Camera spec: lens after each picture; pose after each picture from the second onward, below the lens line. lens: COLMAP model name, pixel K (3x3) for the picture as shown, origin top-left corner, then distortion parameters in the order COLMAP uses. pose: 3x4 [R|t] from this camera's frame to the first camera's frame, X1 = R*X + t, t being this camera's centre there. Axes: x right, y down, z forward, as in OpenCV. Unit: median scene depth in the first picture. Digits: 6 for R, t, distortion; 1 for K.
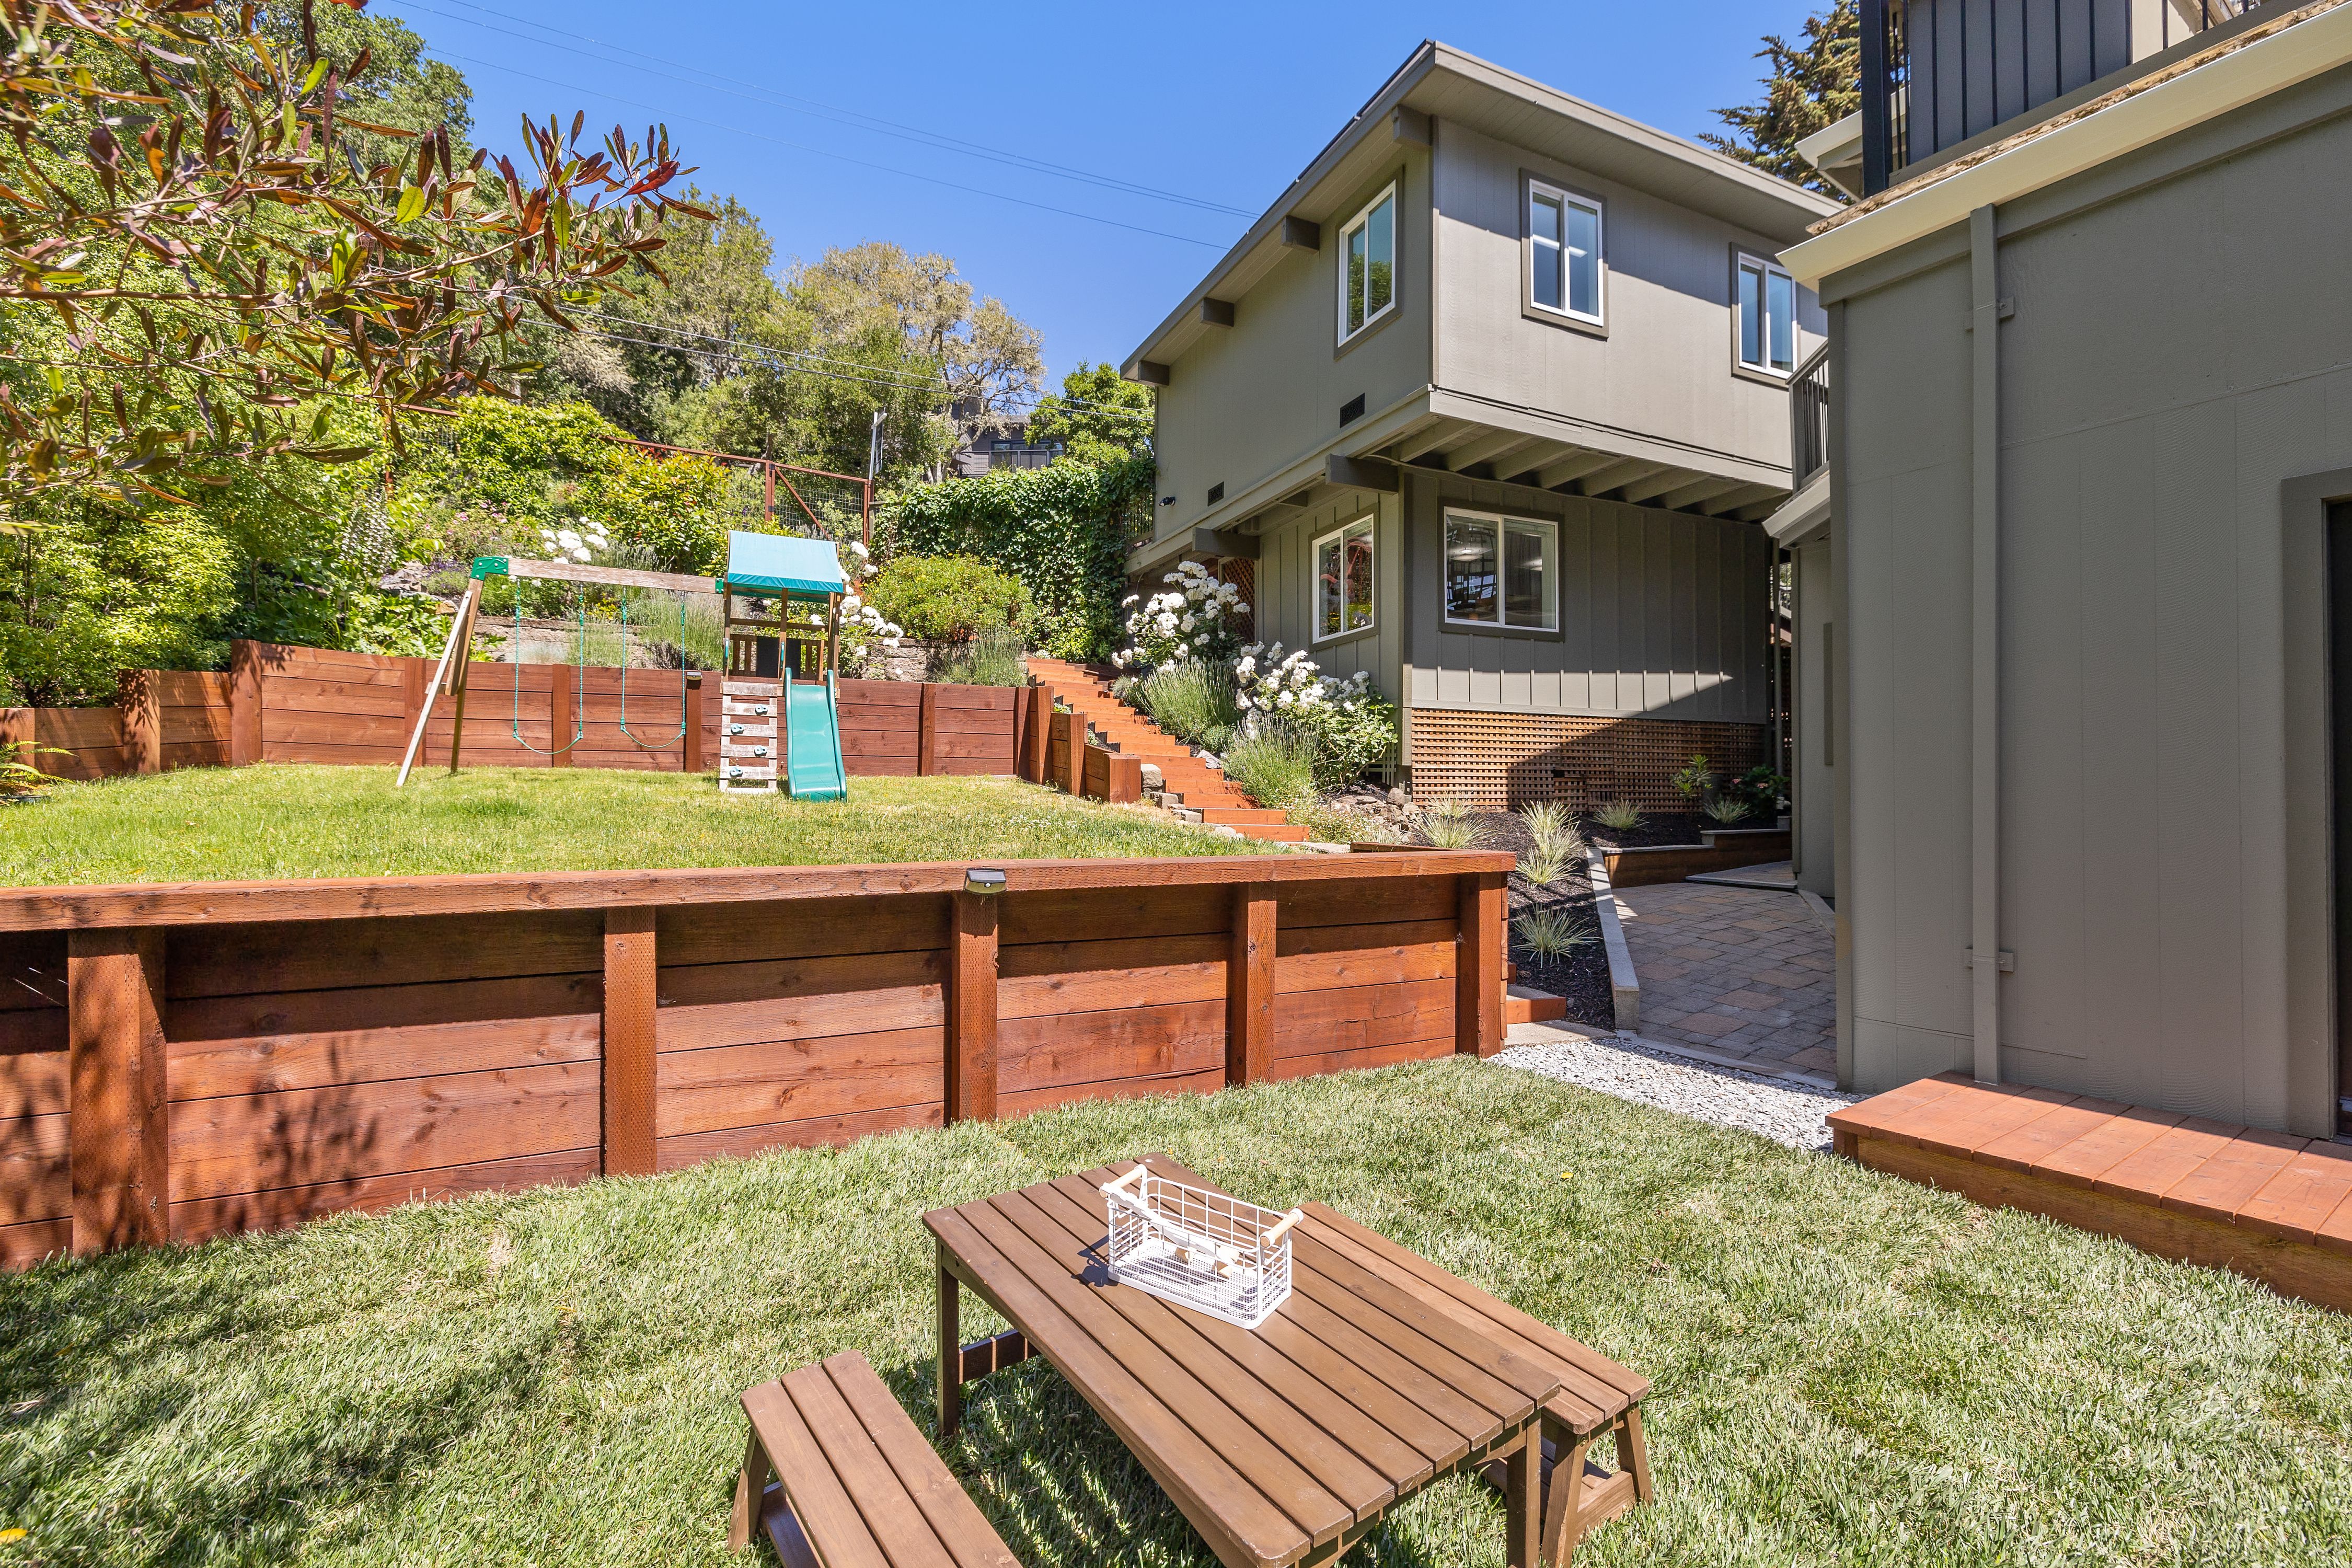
lens RADIAL K [[998.4, 0, 1176.0], [0, 998.4, 784.0], [0, 0, 1]] dist [0.006513, -0.000197]
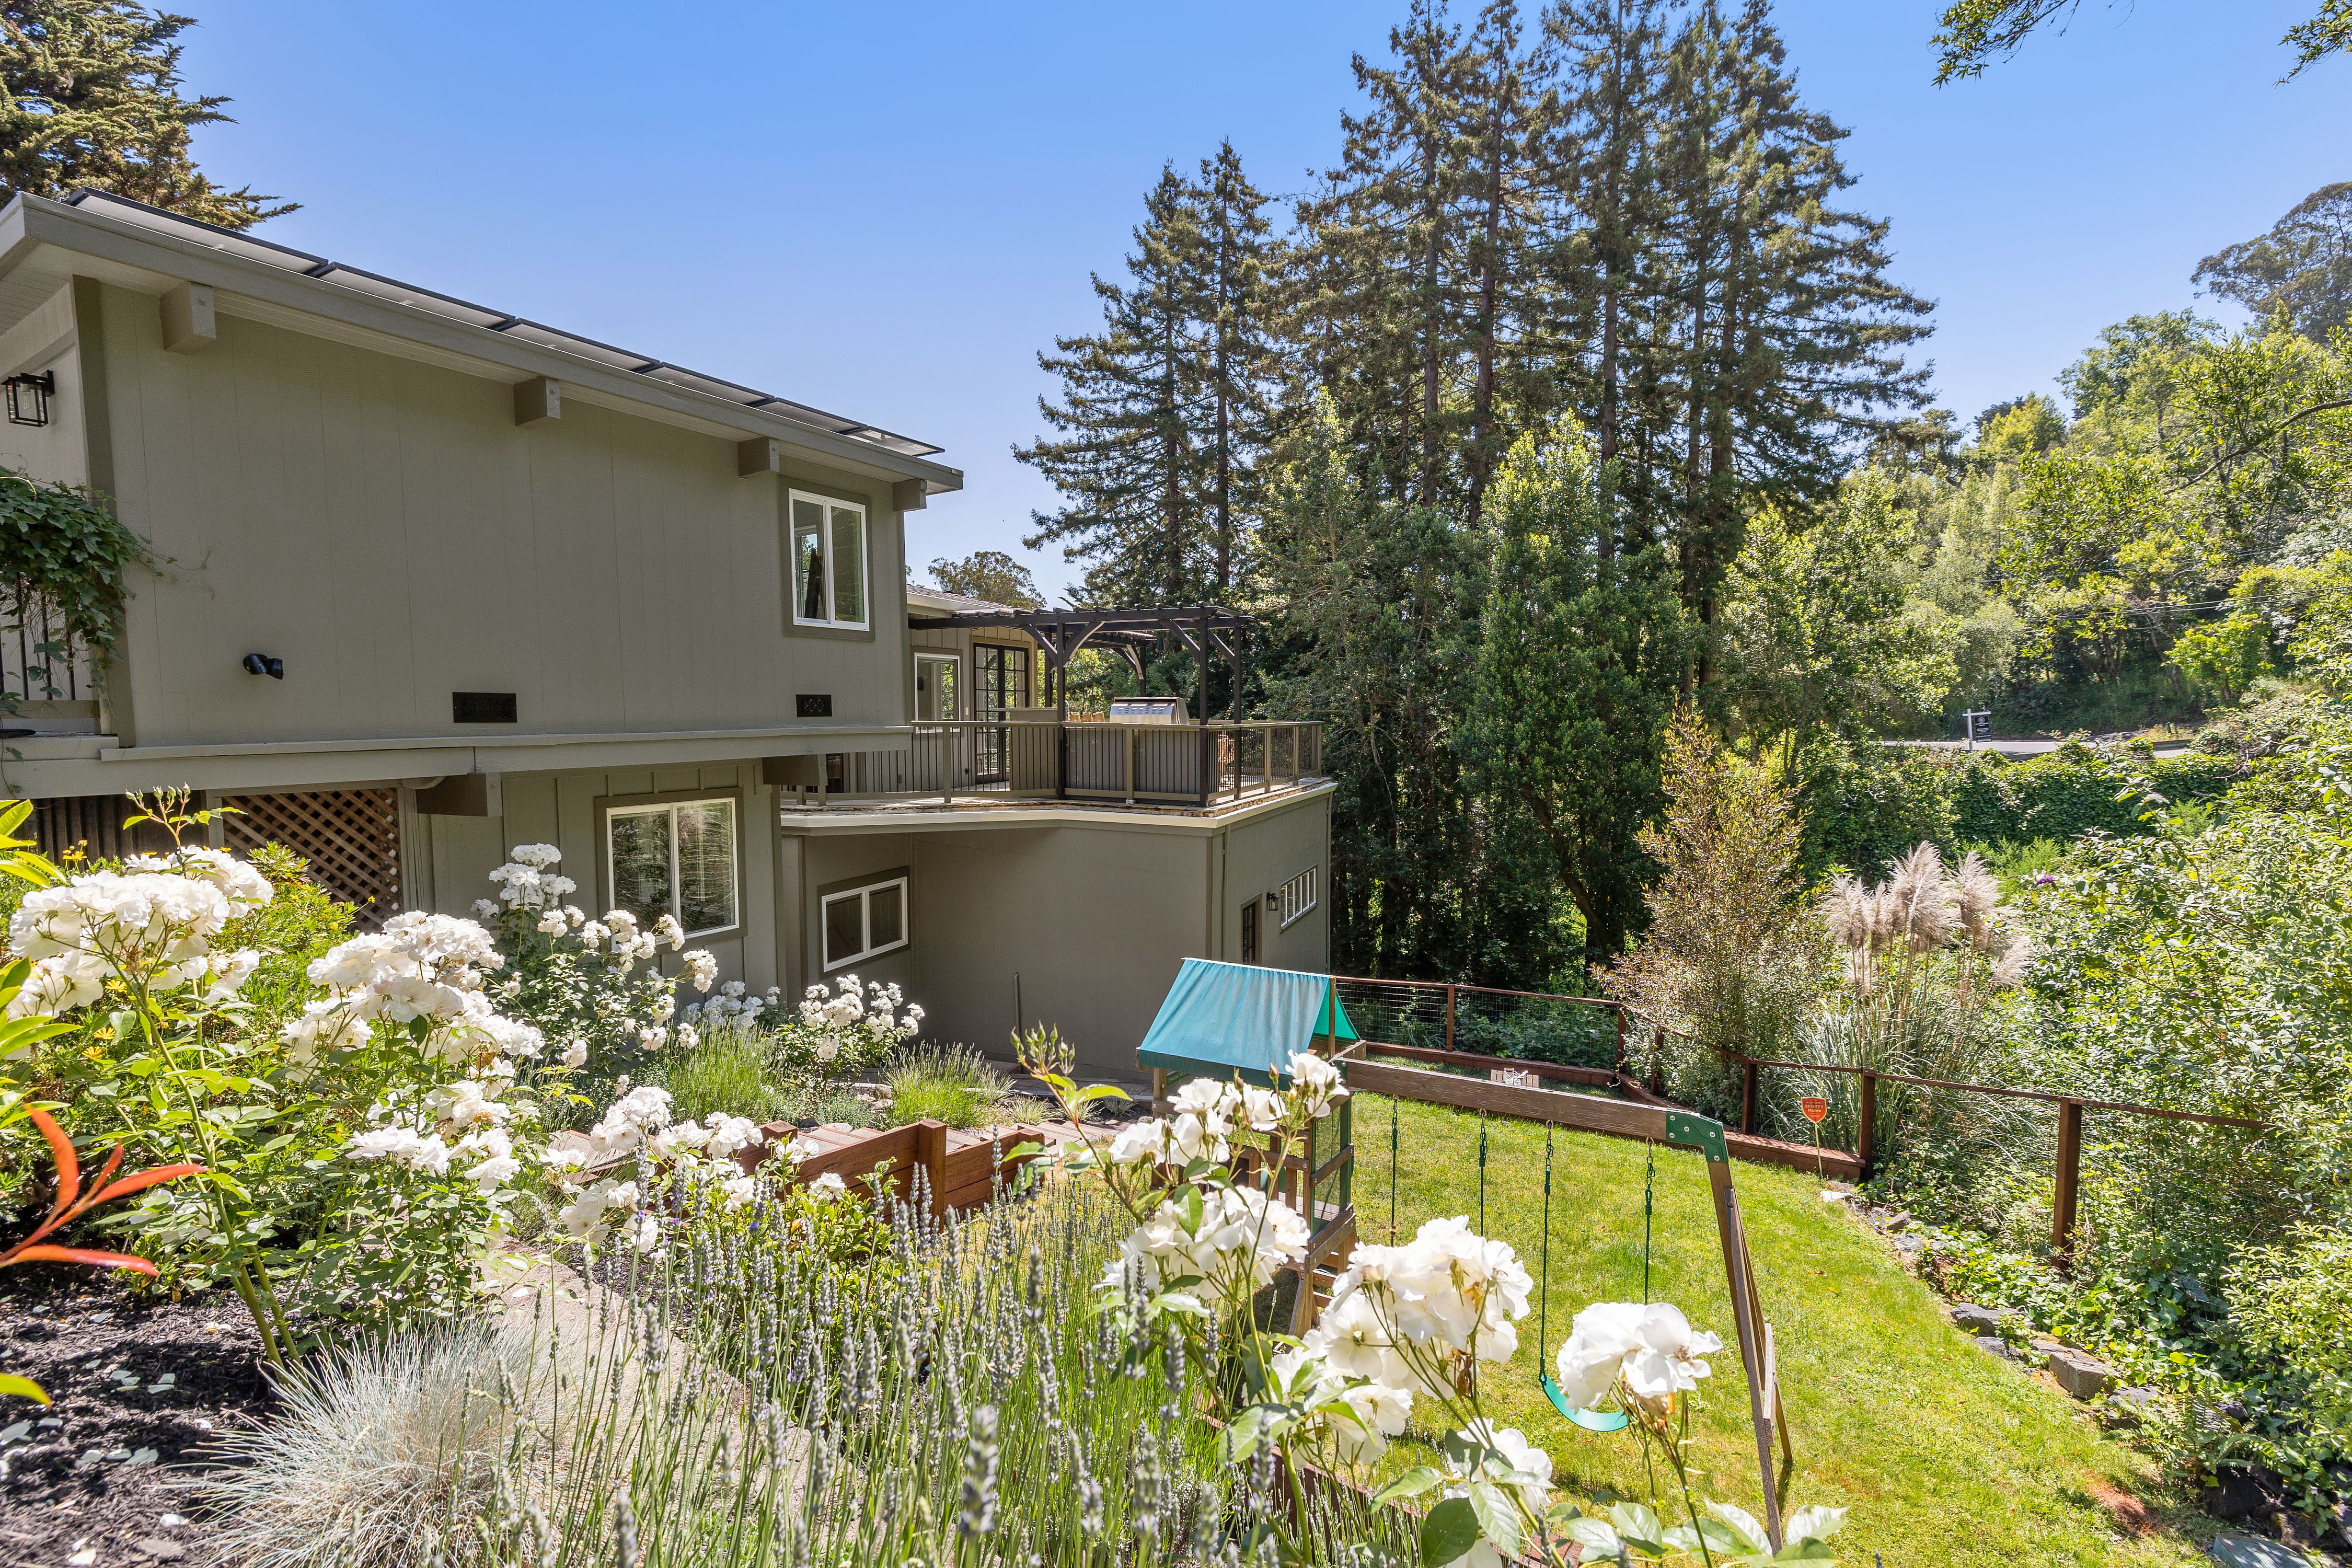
lens RADIAL K [[1073.0, 0, 1176.0], [0, 1073.0, 784.0], [0, 0, 1]] dist [-0.001430, 0.000063]
pose [[-0.584358, -0.058879, 0.809357, -0.685151], [-0.016164, 0.998011, 0.060933, -0.304719], [-0.811335, 0.022525, -0.584148, 1.087709]]
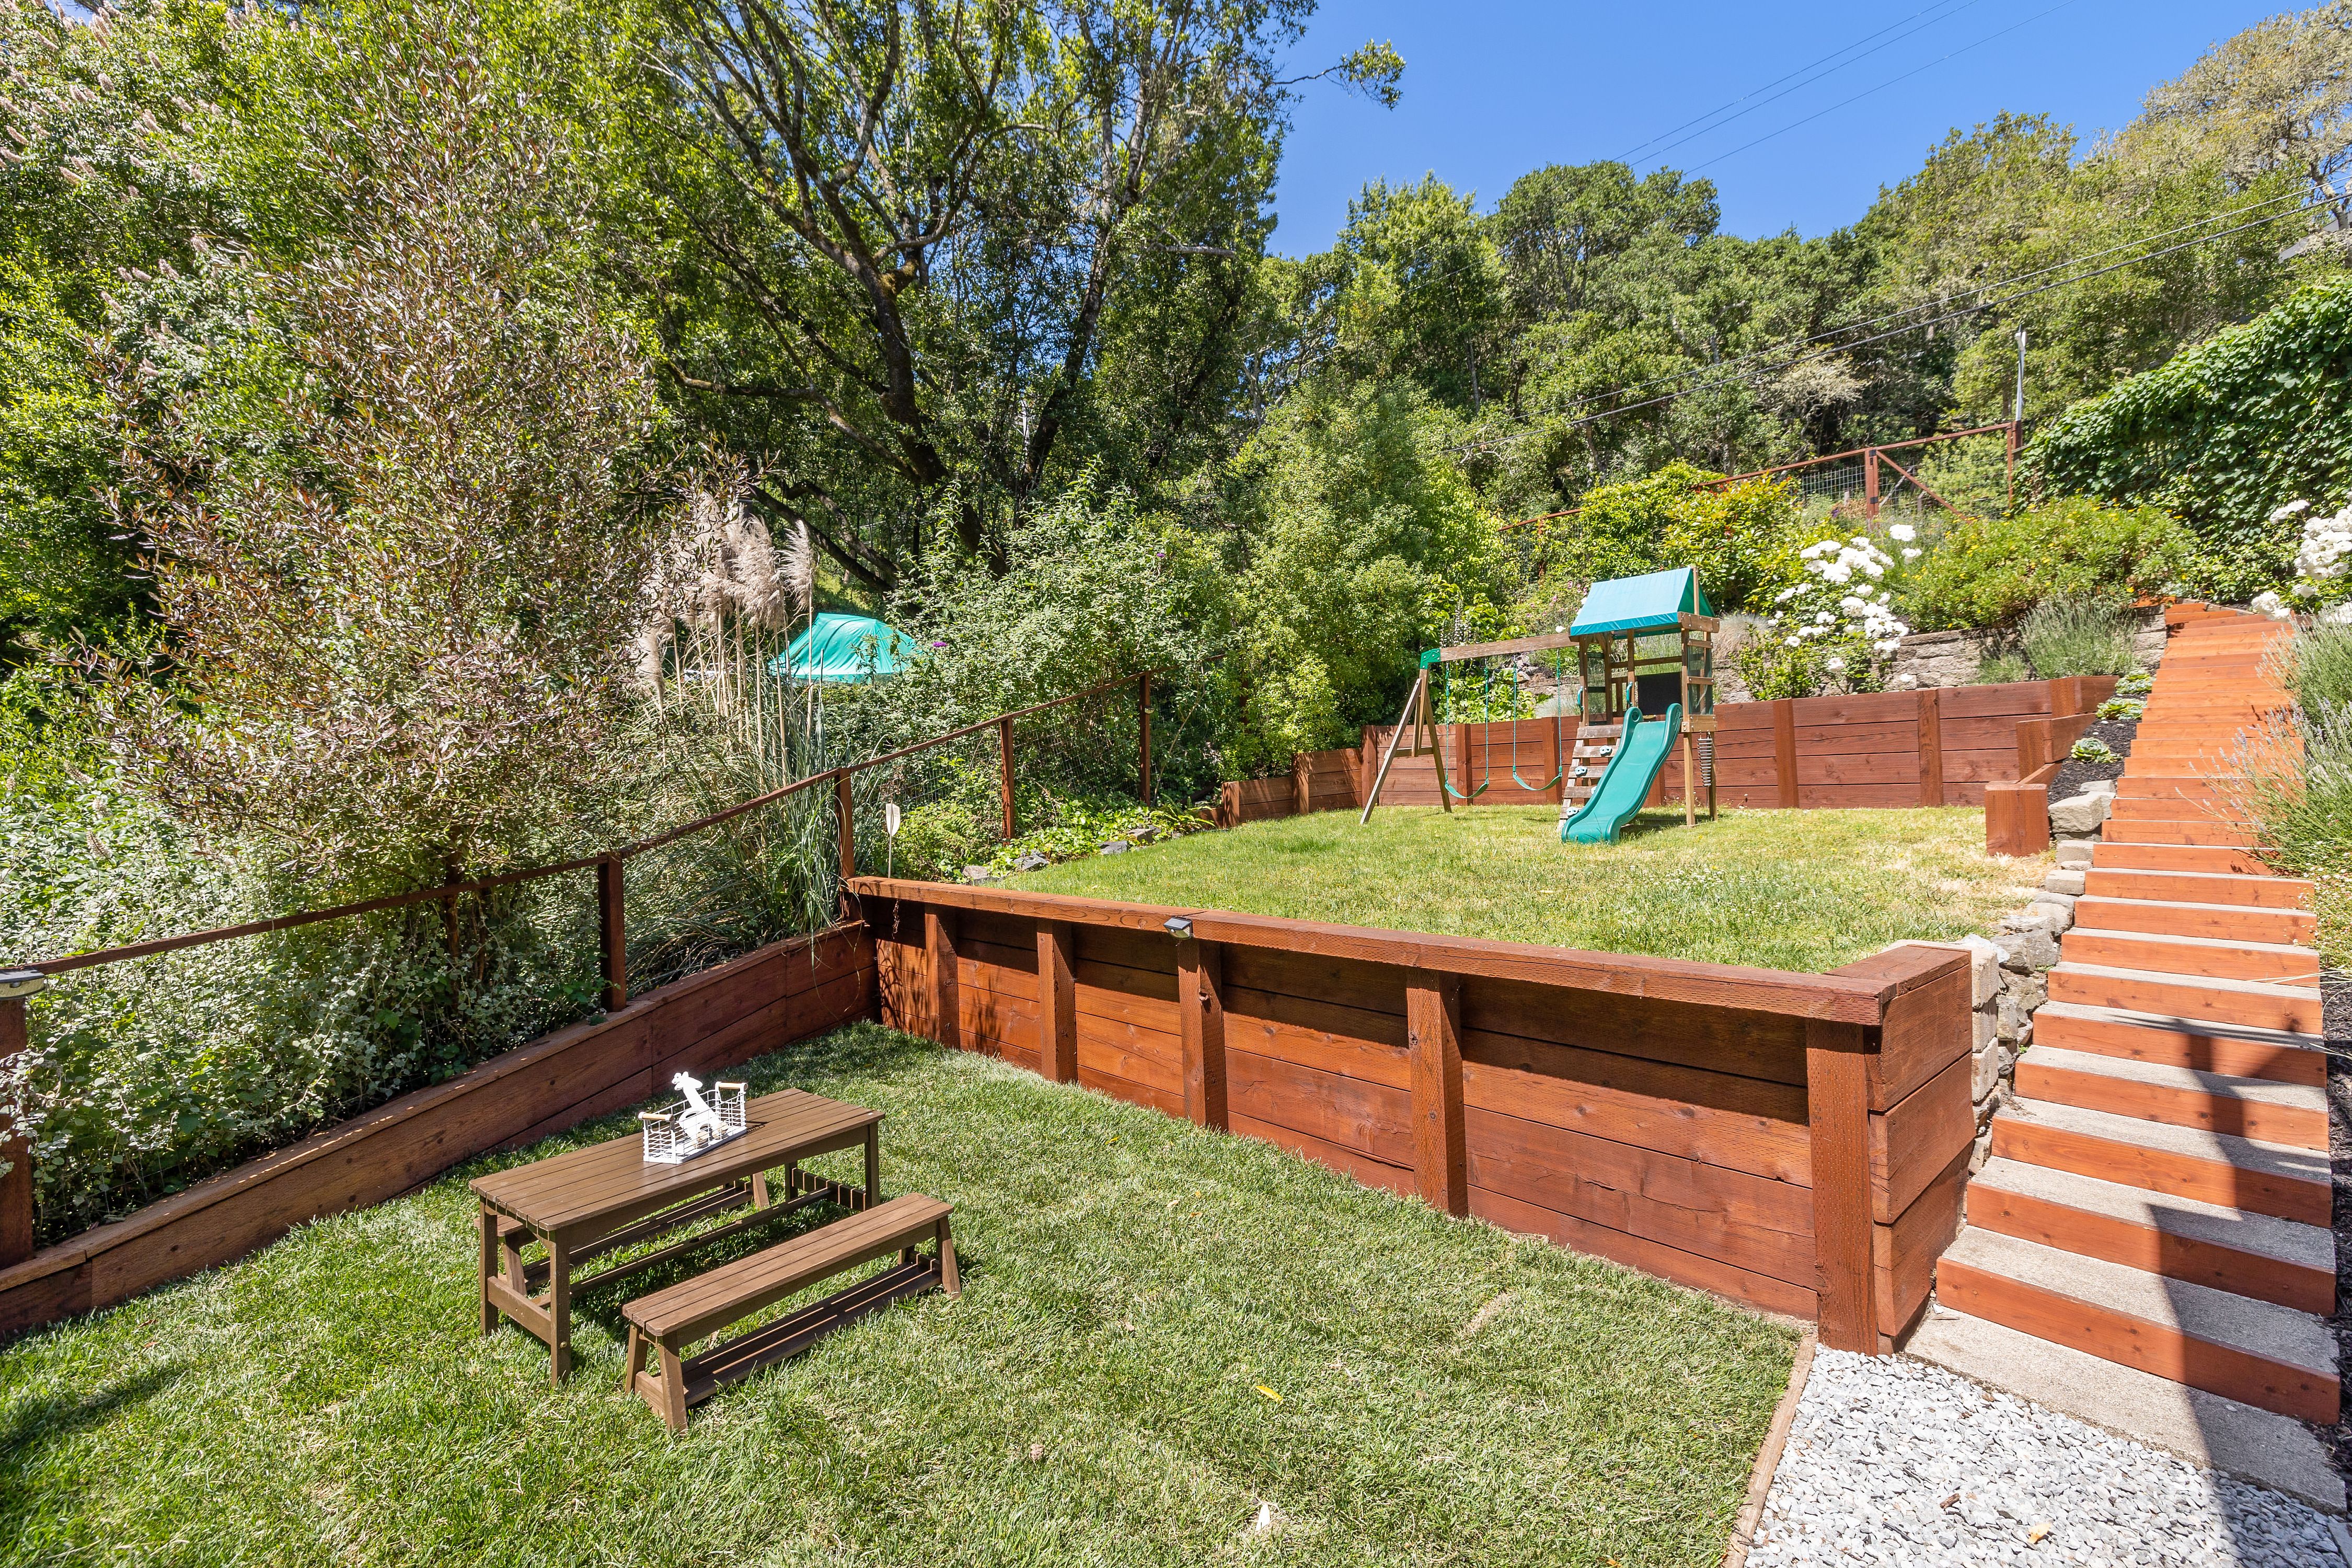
lens RADIAL K [[980.5, 0, 1176.0], [0, 980.5, 784.0], [0, 0, 1]] dist [-0.000702, -0.000660]
pose [[0.310027, -0.028994, -0.950286, 0.297662], [0.015128, 0.999559, -0.025561, -0.015222], [0.950607, -0.006451, 0.310329, 0.191175]]
